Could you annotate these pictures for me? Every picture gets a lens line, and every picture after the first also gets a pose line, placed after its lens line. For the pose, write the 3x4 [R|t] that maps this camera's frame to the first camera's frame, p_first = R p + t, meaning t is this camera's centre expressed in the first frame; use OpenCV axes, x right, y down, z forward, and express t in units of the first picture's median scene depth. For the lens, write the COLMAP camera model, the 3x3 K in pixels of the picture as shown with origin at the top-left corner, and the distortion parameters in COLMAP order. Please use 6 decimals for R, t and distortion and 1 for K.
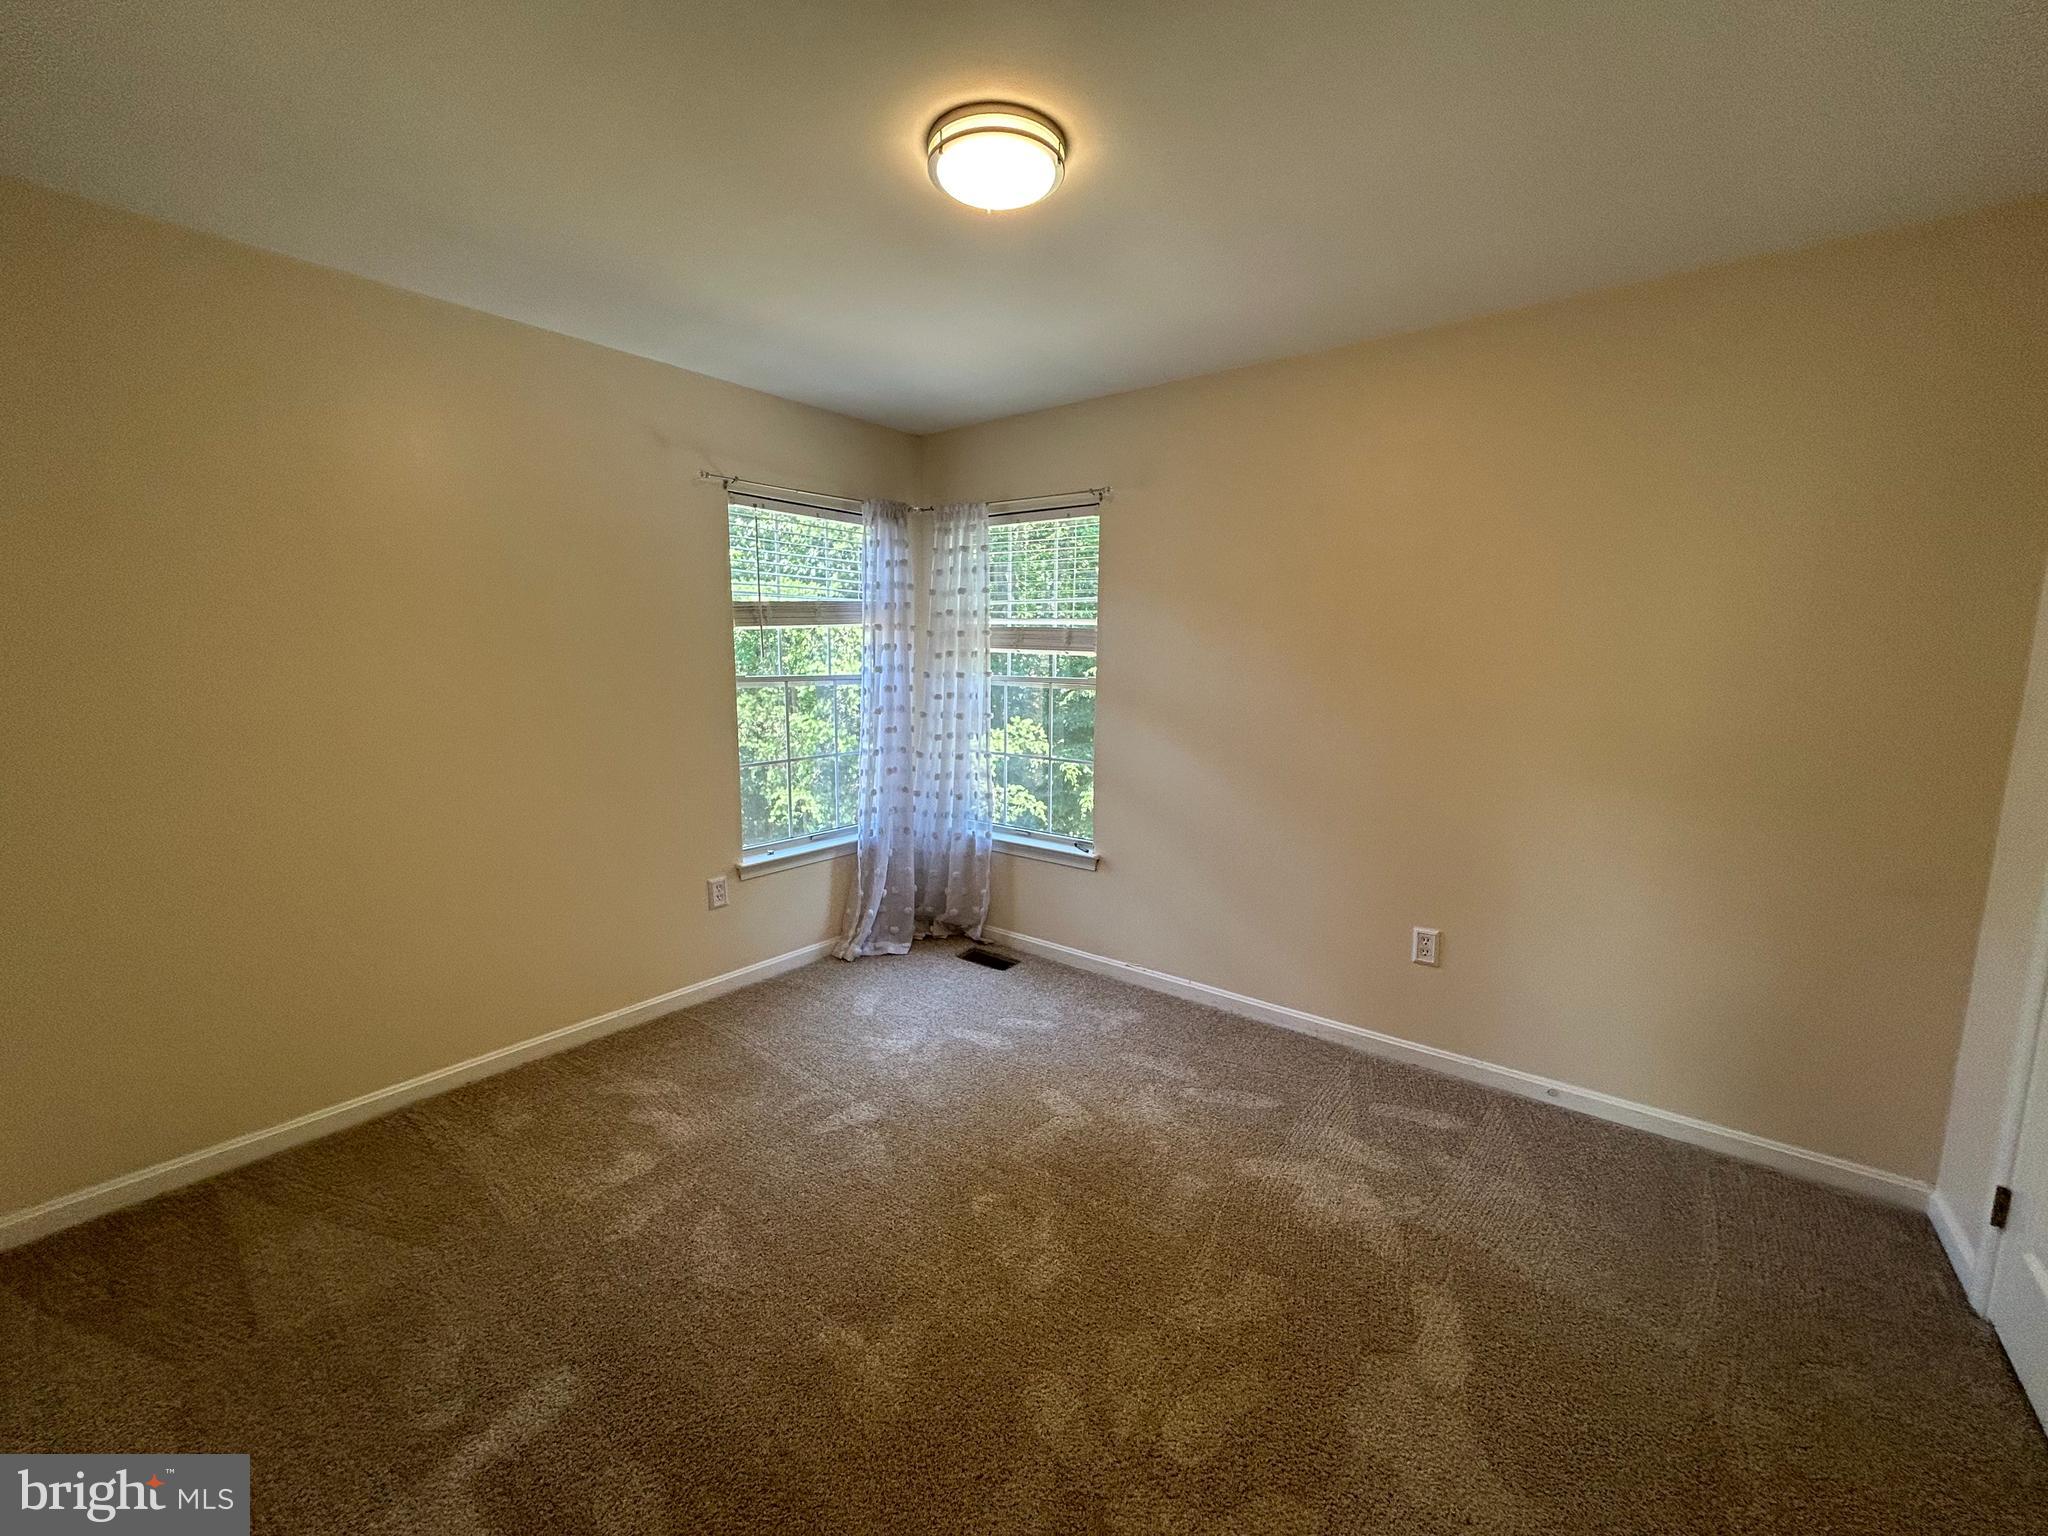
lens RADIAL K [[825.7, 0, 1024.0], [0, 825.7, 768.0], [0, 0, 1]] dist [0.000006, 0.000392]
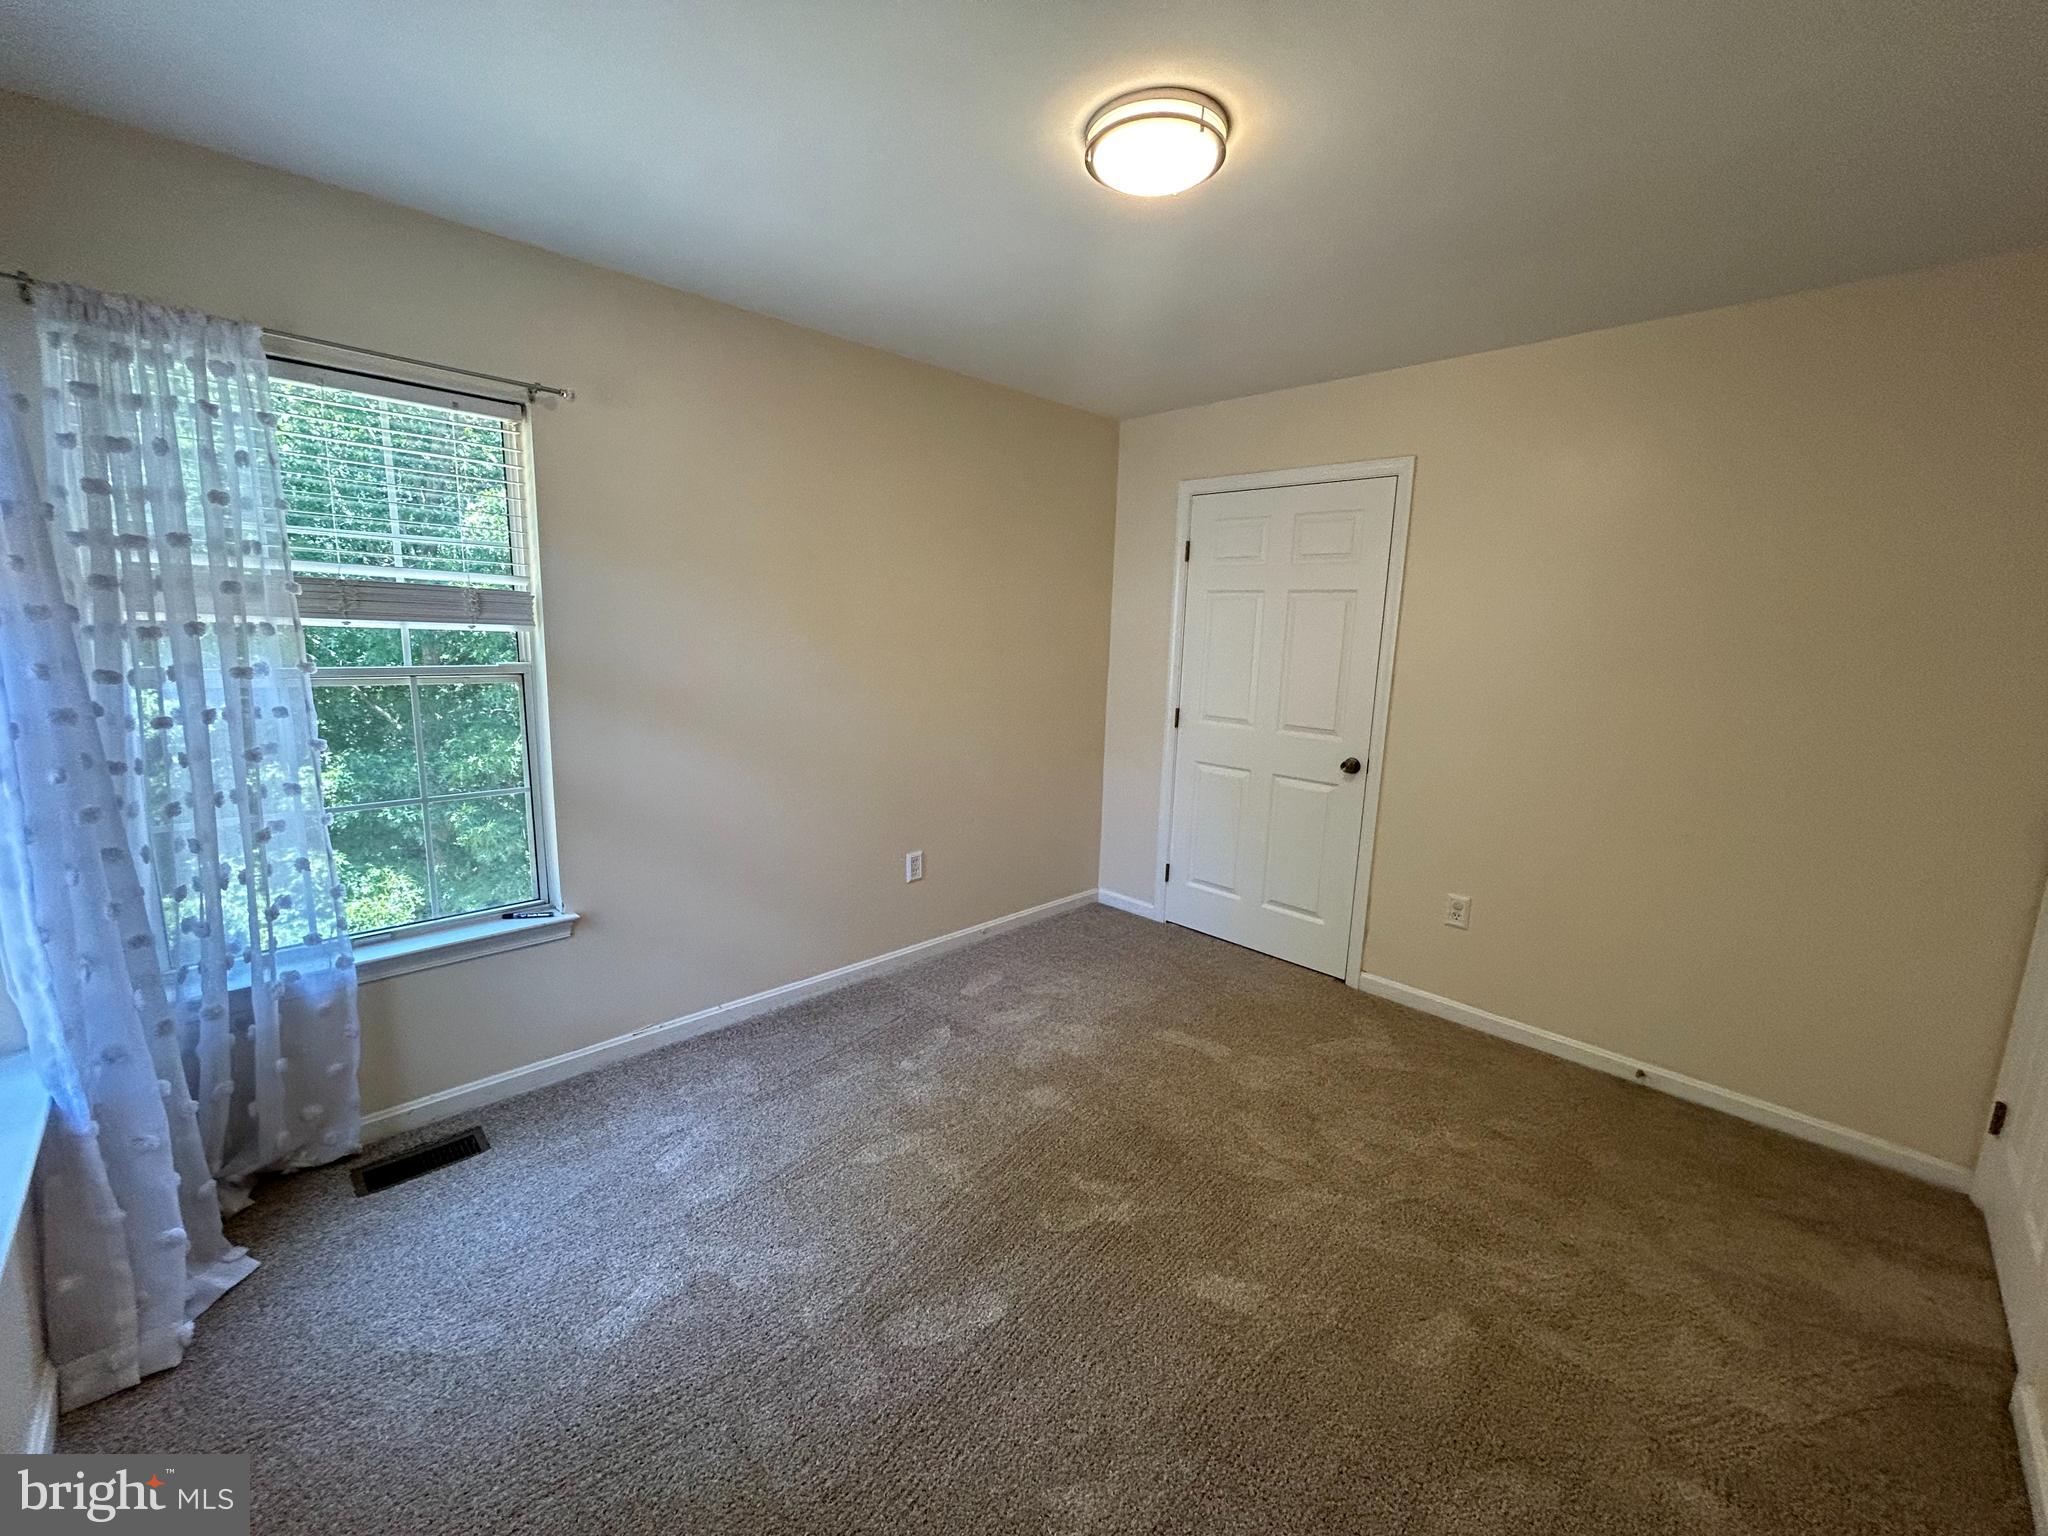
lens RADIAL K [[819.0, 0, 1028.6], [0, 819.0, 762.2], [0, 0, 1]] dist [0.000605, 0.000168]
pose [[0.135694, -0.170221, 0.976018, -0.511073], [0.115816, 0.981101, 0.155006, -0.083496], [-0.983958, 0.092005, 0.152844, 0.482005]]
